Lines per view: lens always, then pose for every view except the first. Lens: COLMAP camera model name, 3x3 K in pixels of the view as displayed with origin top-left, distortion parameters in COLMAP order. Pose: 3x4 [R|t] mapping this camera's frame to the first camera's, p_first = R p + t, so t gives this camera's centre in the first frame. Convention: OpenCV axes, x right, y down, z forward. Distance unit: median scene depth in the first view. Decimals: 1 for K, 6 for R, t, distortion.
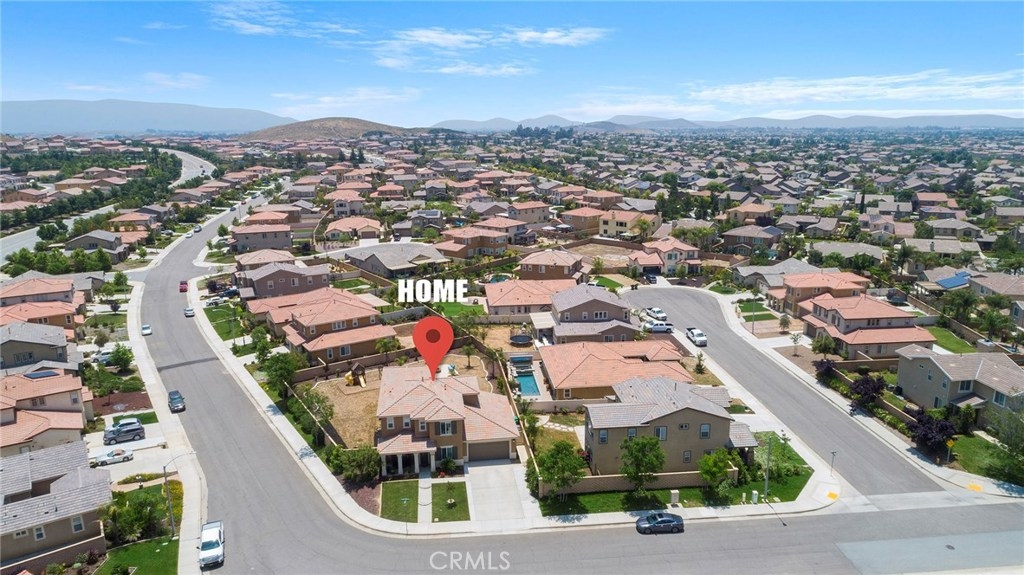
lens RADIAL K [[677.8, 0, 499.4], [0, 677.8, 289.5], [0, 0, 1]] dist [-0.010123, 0.004518]
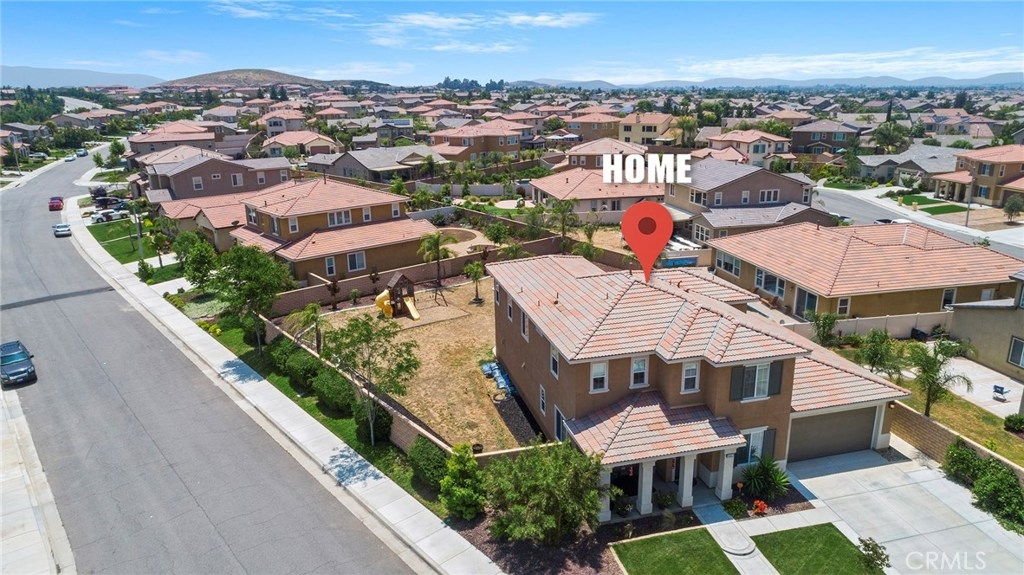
lens RADIAL K [[677.8, 0, 499.4], [0, 677.8, 289.5], [0, 0, 1]] dist [-0.010123, 0.004518]
pose [[0.992750, -0.037898, 0.114071, -0.178753], [0.032422, 0.998249, 0.049484, 0.090746], [-0.115746, -0.045427, 0.992239, 0.449528]]
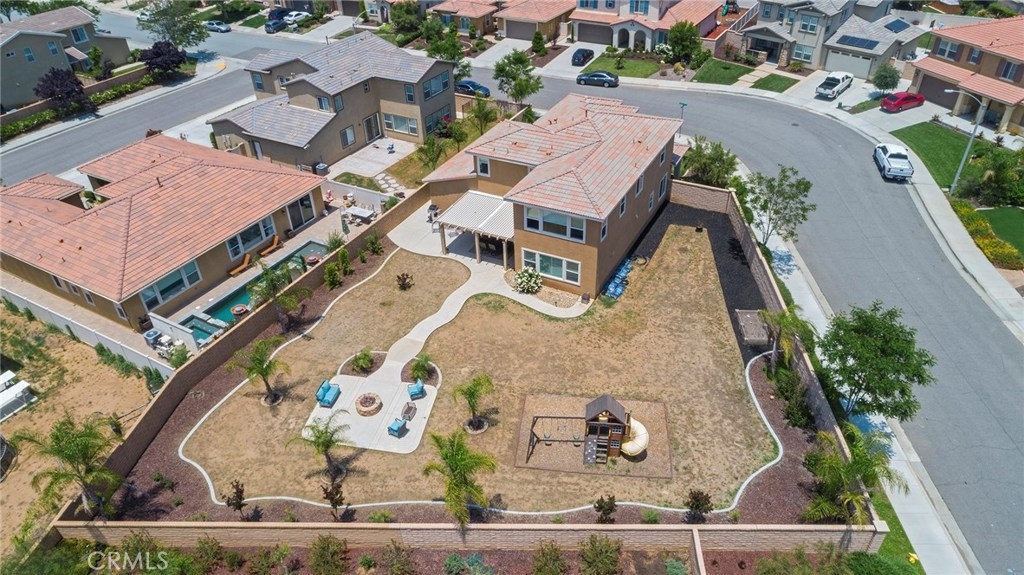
lens RADIAL K [[690.9, 0, 512.0], [0, 690.9, 287.5], [0, 0, 1]] dist [-0.025233, -0.000530]
pose [[-0.826302, -0.295136, 0.479708, -0.283907], [0.174877, 0.675178, 0.716625, -0.144143], [-0.535391, 0.676039, -0.506288, 1.058806]]
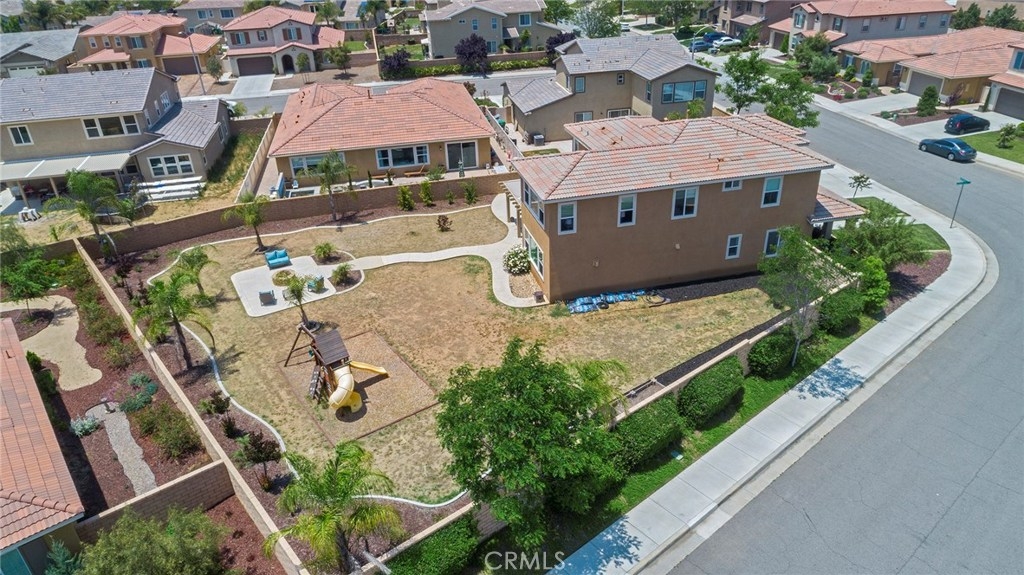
lens RADIAL K [[701.4, 0, 512.0], [0, 701.4, 287.5], [0, 0, 1]] dist [-0.022194, 0.003608]
pose [[-0.123057, -0.454065, 0.882430, -0.425854], [0.274873, 0.838805, 0.469949, -0.018513], [-0.953573, 0.300386, 0.021589, 0.847535]]
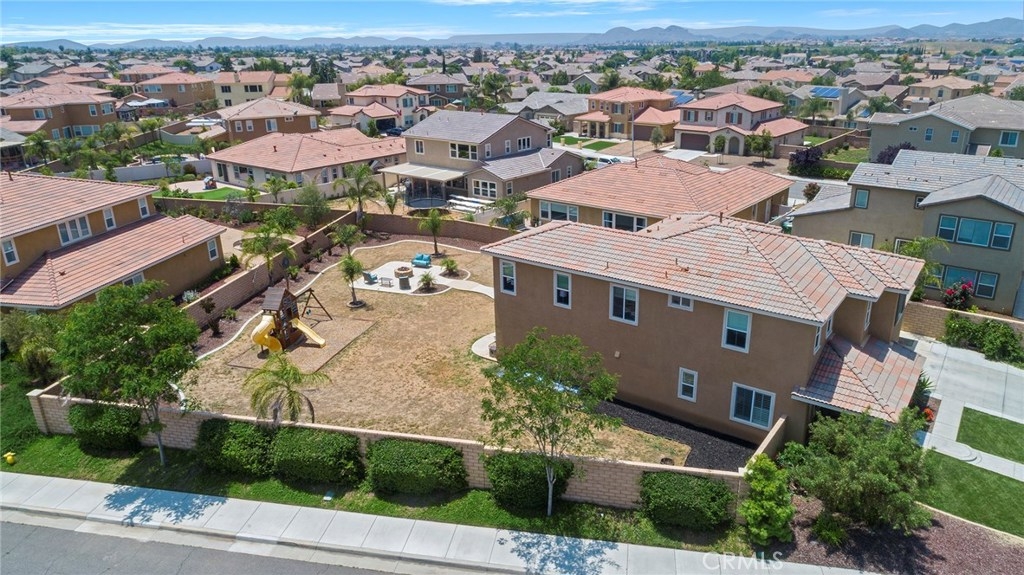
lens RADIAL K [[701.4, 0, 512.0], [0, 701.4, 287.5], [0, 0, 1]] dist [-0.022194, 0.003608]
pose [[0.688890, -0.236640, 0.685152, -0.346823], [0.174066, 0.971559, 0.160544, 0.065434], [-0.703656, 0.008665, 0.710488, 0.603716]]
